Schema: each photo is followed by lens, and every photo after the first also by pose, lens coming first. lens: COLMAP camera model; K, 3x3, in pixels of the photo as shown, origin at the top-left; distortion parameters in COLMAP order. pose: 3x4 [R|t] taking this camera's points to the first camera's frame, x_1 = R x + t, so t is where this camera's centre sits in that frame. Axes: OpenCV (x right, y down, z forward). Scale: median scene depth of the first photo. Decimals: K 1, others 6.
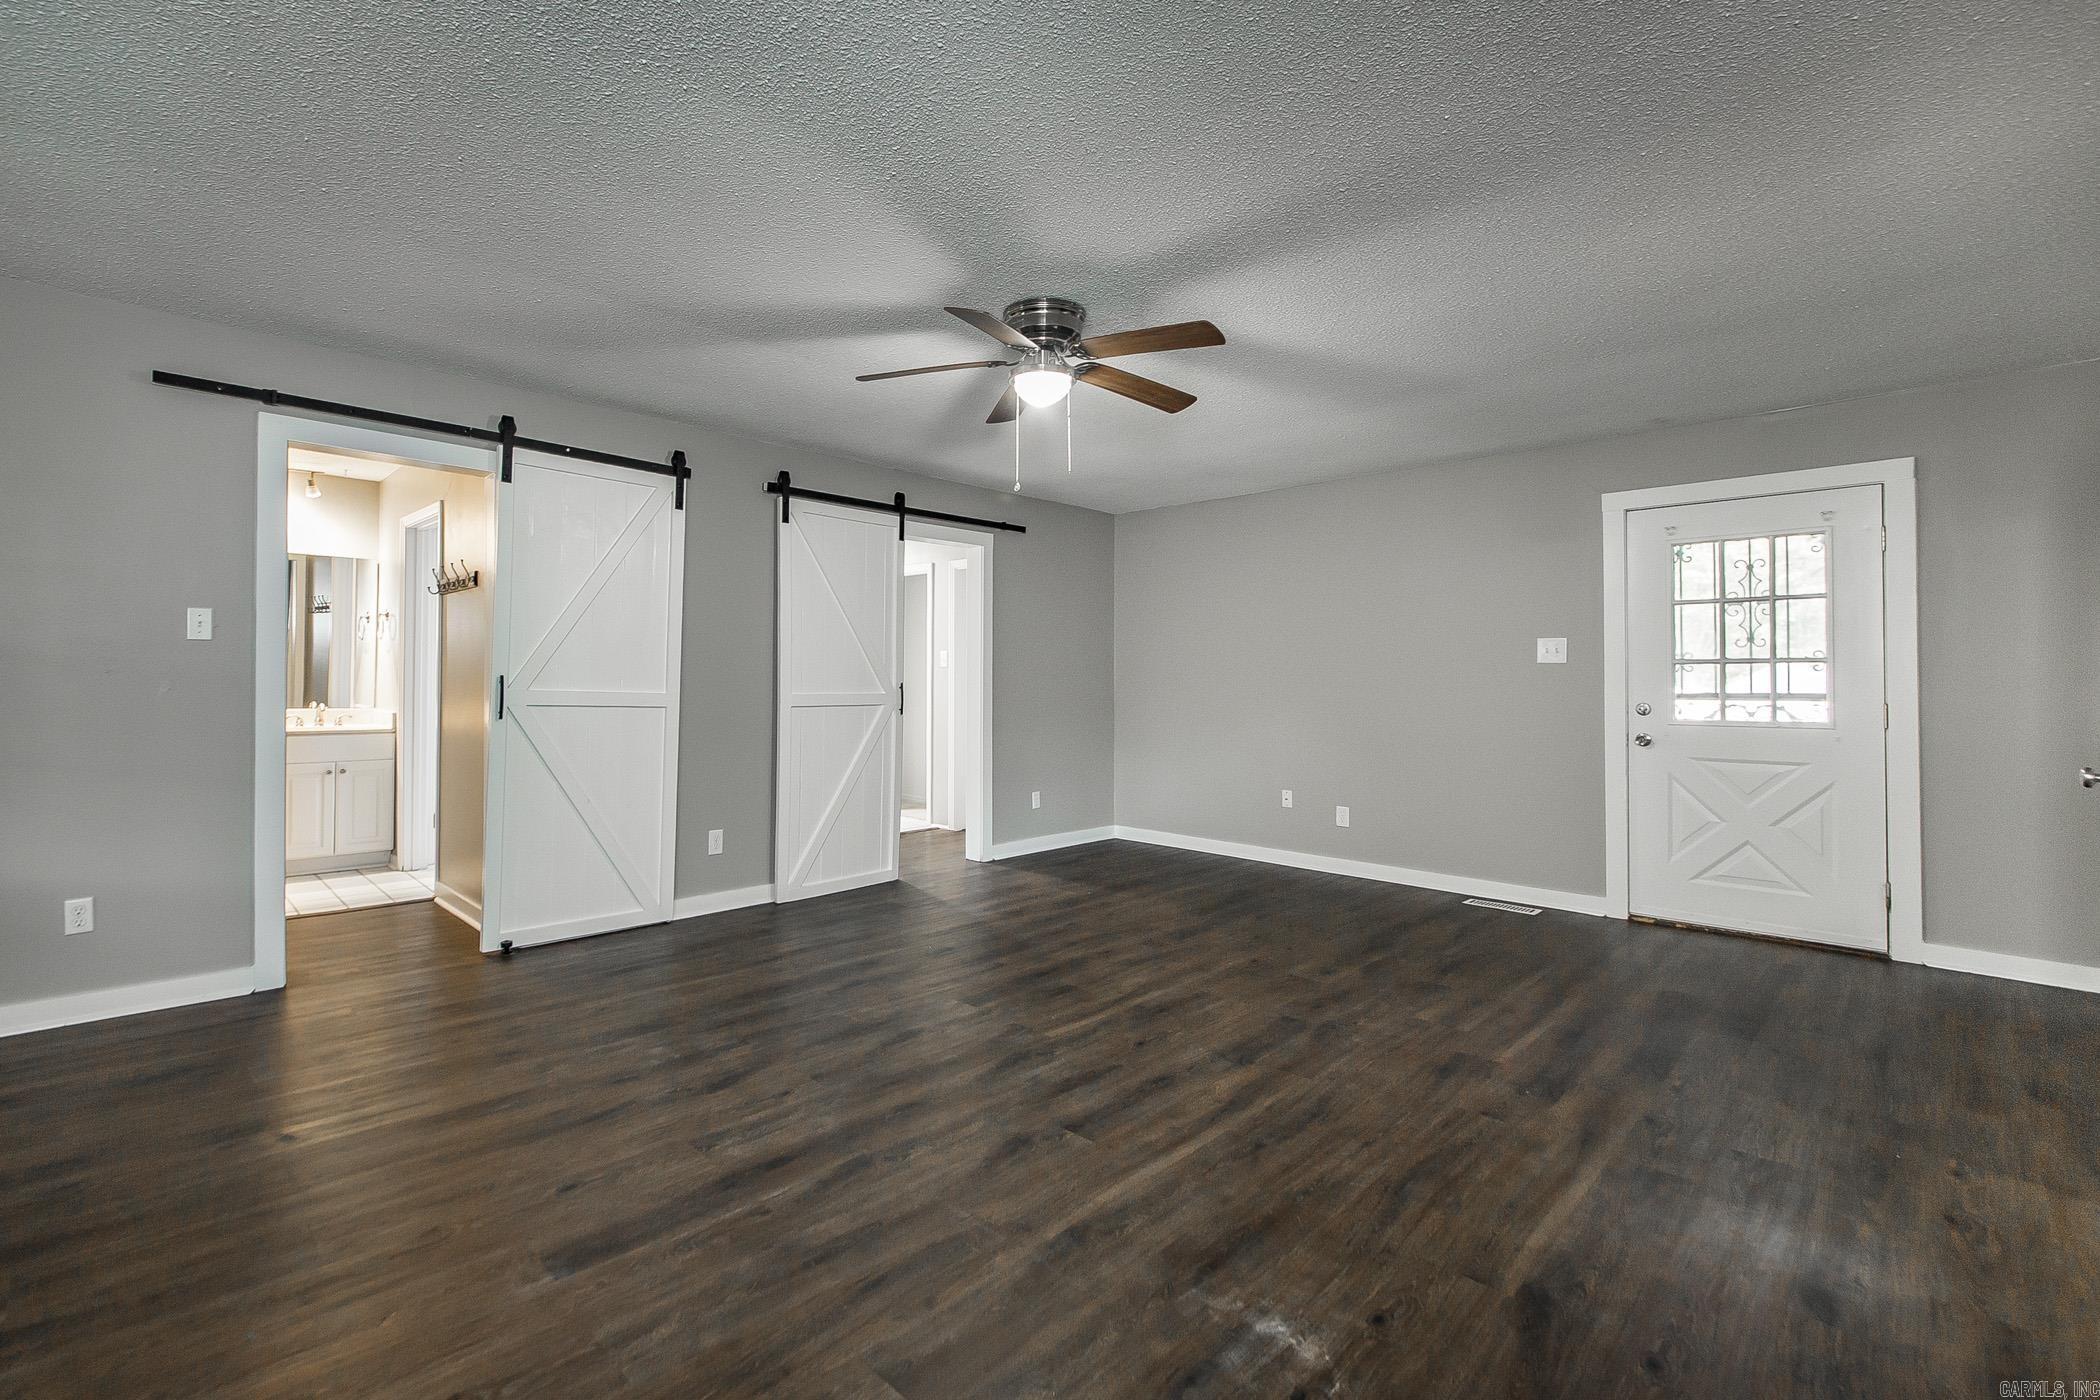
lens RADIAL K [[757.1, 0, 1051.2], [0, 757.1, 681.4], [0, 0, 1]] dist [-0.001216, -0.000189]
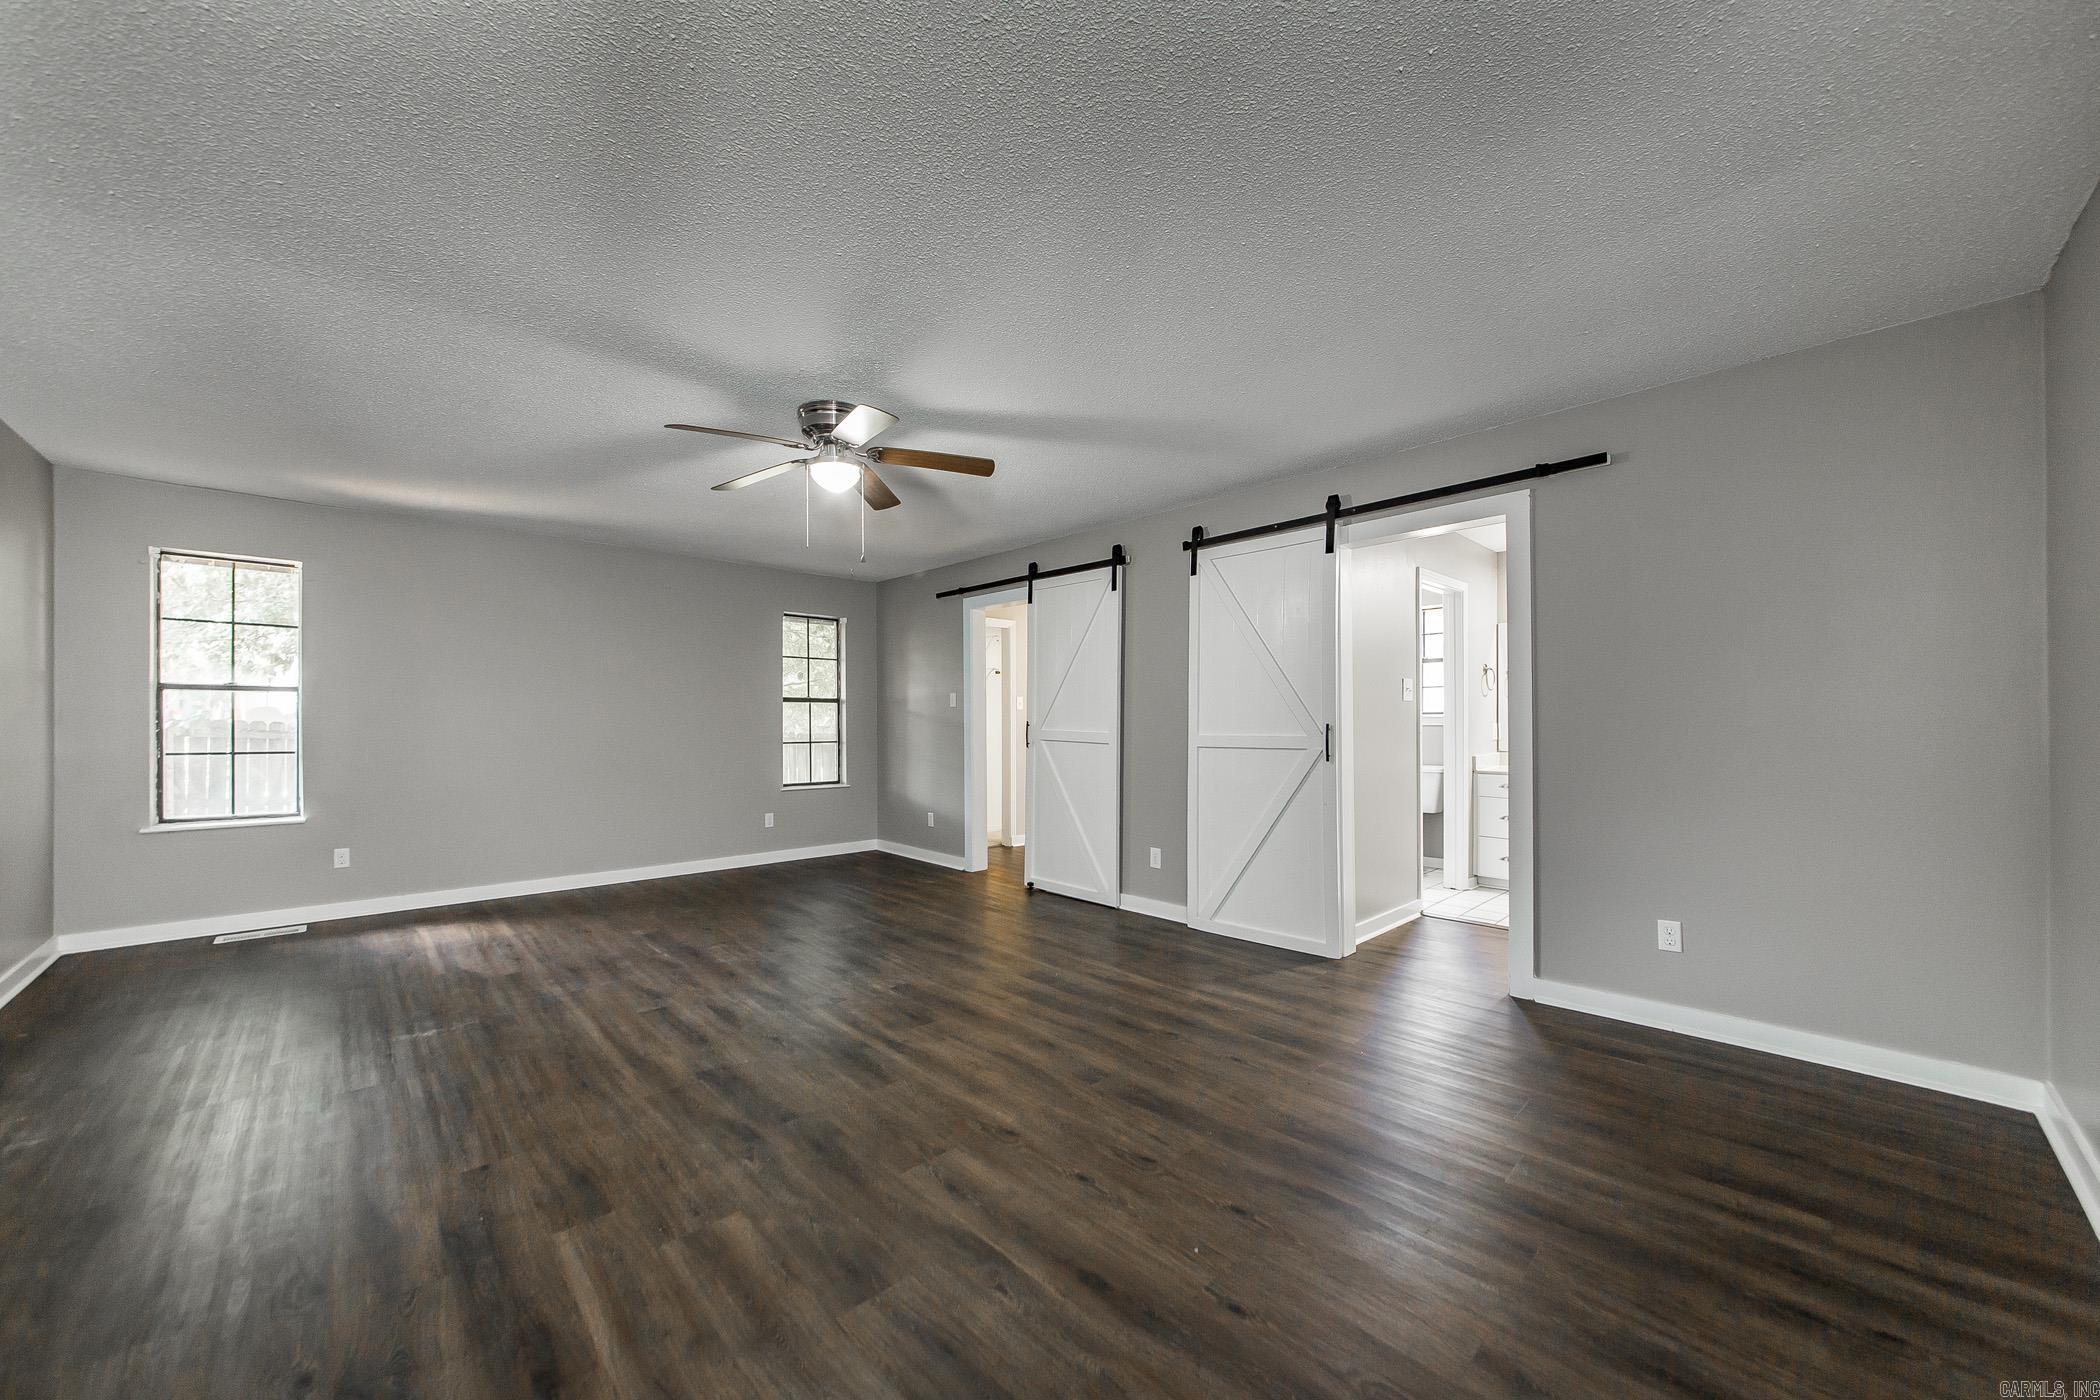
lens RADIAL K [[757.1, 0, 1067.8], [0, 757.1, 721.0], [0, 0, 1]] dist [-0.001216, -0.000189]
pose [[0.054143, -0.007963, -0.998501, 1.088119], [0.007178, 0.999945, -0.007585, 0.006744], [0.998507, -0.006757, 0.054197, 1.164525]]
